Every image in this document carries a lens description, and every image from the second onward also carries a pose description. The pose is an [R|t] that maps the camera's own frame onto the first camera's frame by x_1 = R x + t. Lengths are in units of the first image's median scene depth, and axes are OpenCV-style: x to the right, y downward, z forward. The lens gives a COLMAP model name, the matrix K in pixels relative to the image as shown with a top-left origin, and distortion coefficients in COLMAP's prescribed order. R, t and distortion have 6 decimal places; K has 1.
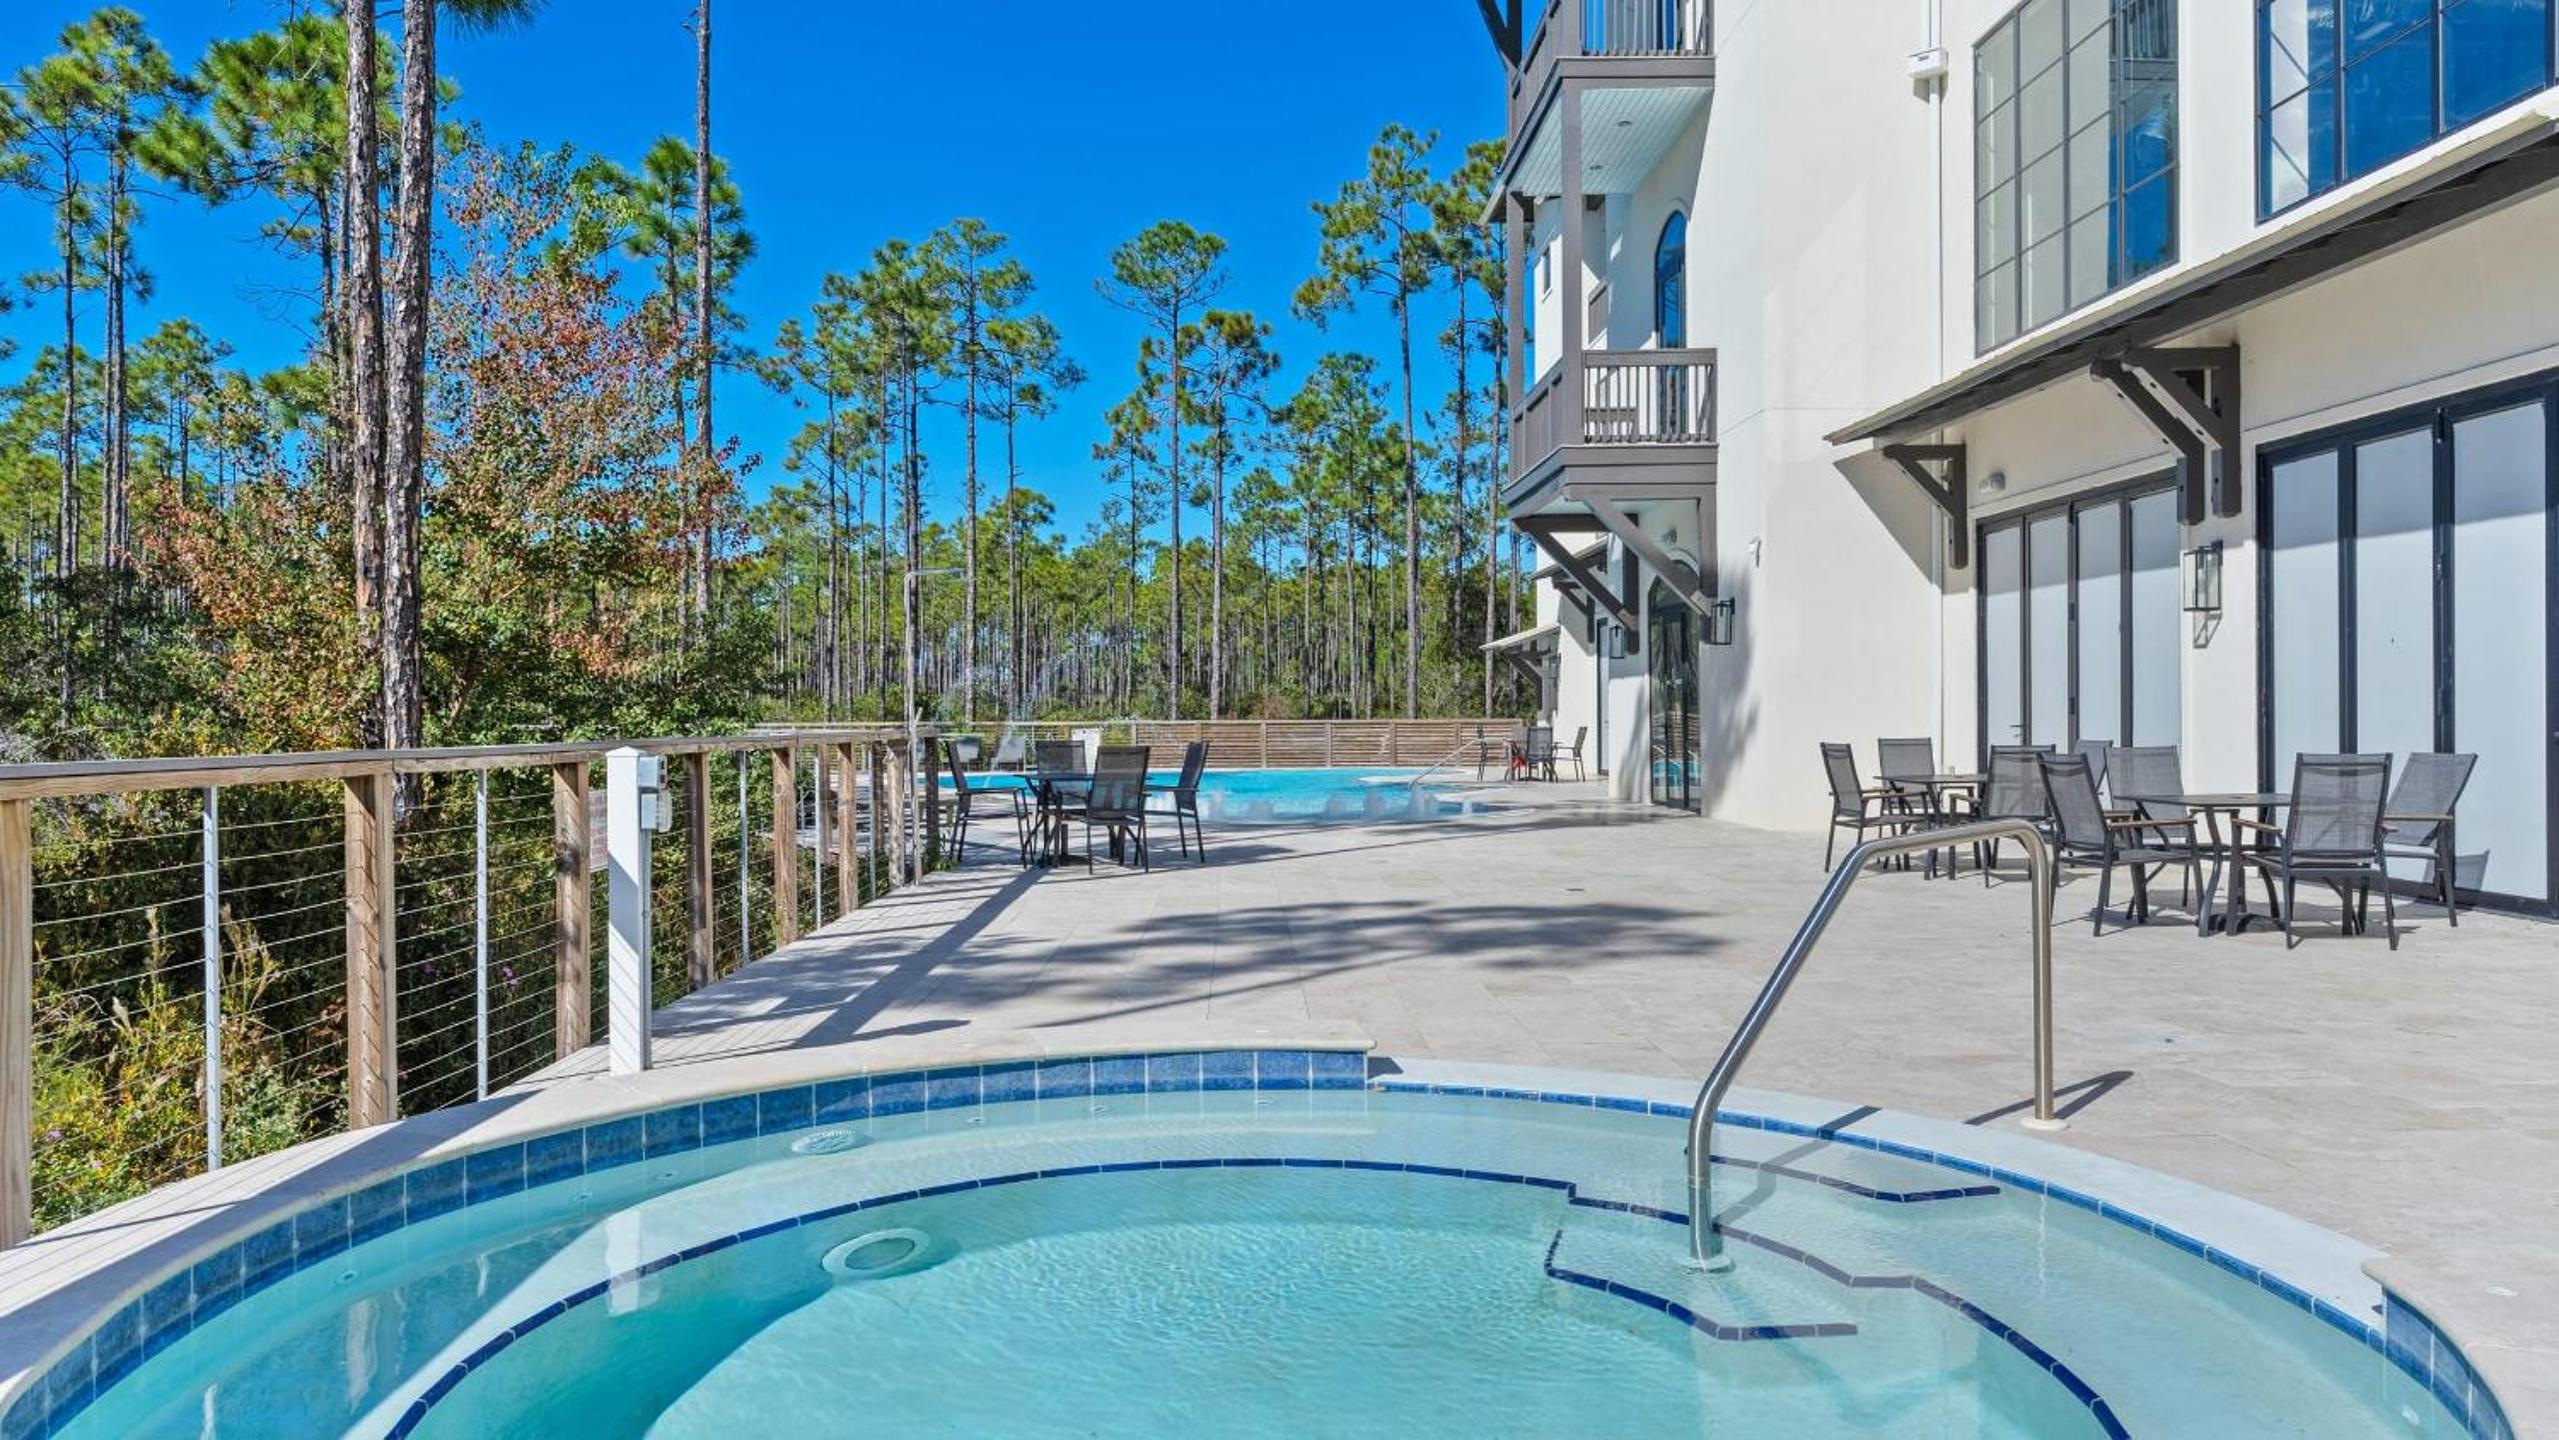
lens RADIAL K [[1727.5, 0, 1279.5], [0, 1727.5, 720.0], [0, 0, 1]] dist [-0.004073, 0.001272]
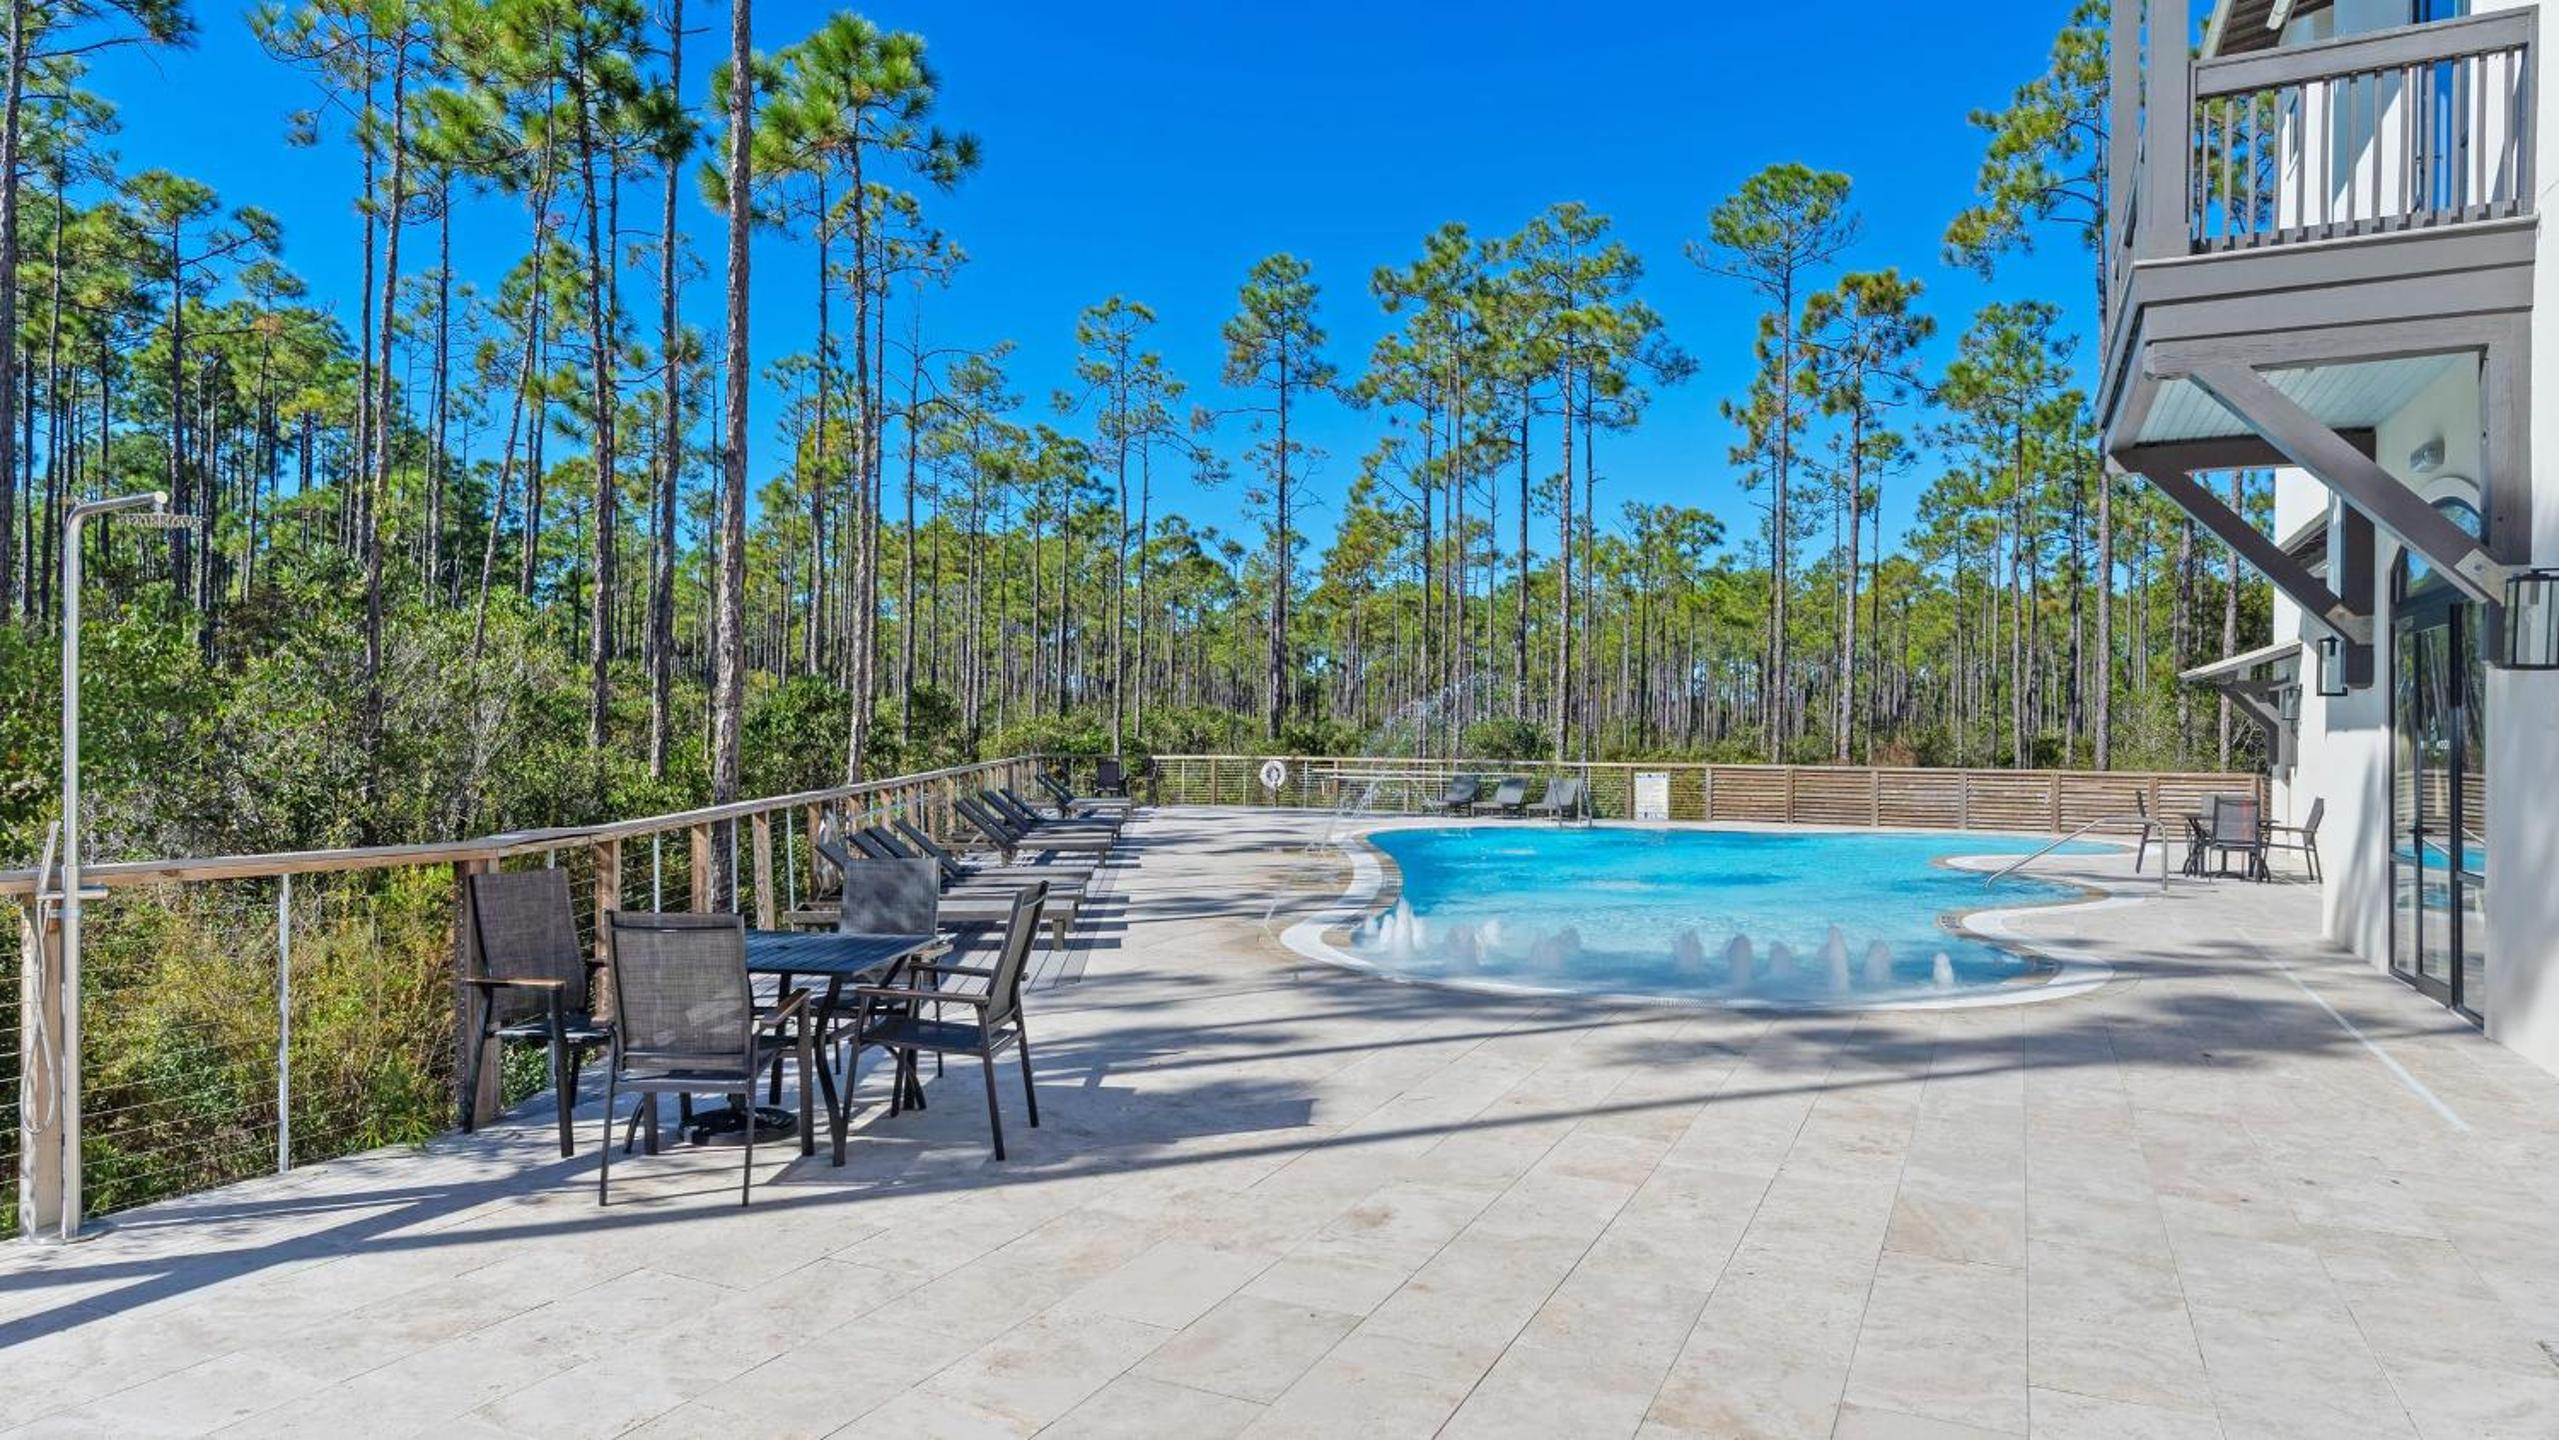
lens RADIAL K [[1557.5, 0, 1281.9], [0, 1557.5, 747.1], [0, 0, 1]] dist [0.001873, 0.000799]
pose [[0.892385, 0.019778, -0.450841, 0.064786], [-0.017930, 0.999804, 0.008369, -0.009219], [0.450918, 0.000615, 0.892565, 0.214980]]
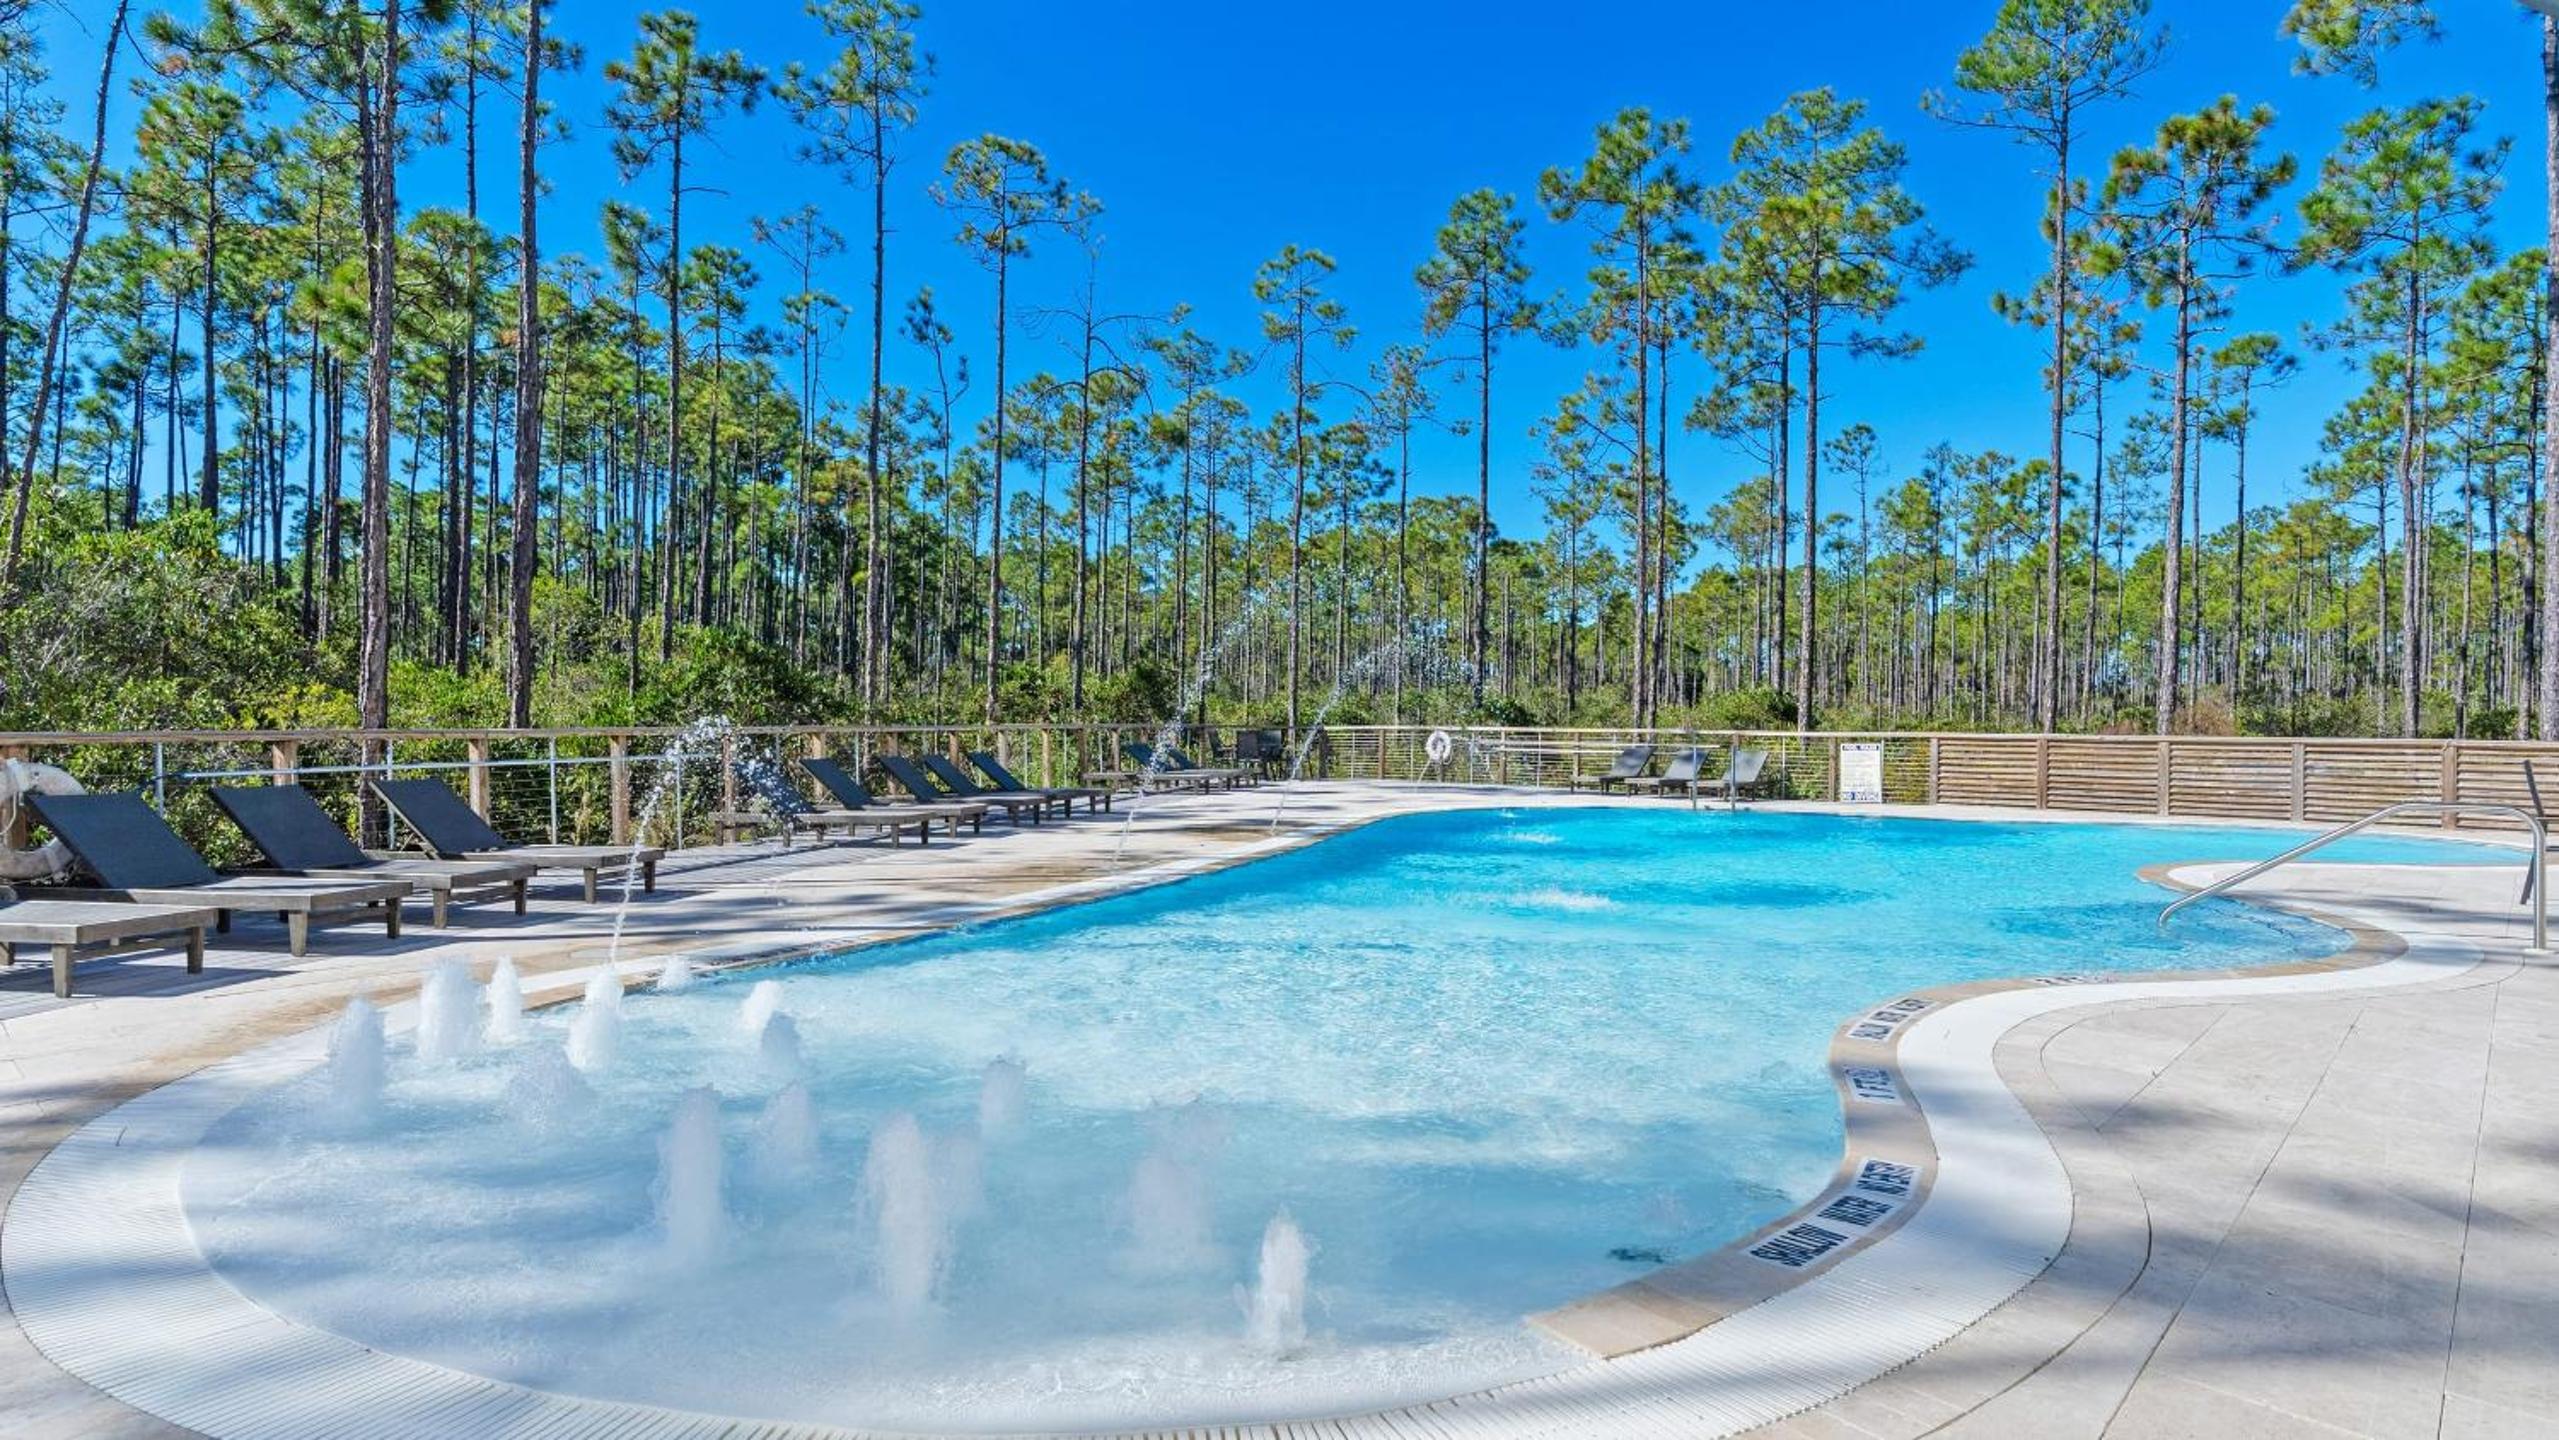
lens RADIAL K [[1363.5, 0, 1279.5], [0, 1363.5, 720.0], [0, 0, 1]] dist [-0.000927, 0.001728]
pose [[0.716214, 0.013526, -0.697749, 0.090294], [-0.016511, 0.999861, 0.002435, -0.001163], [0.697685, 0.009776, 0.716338, 0.413194]]
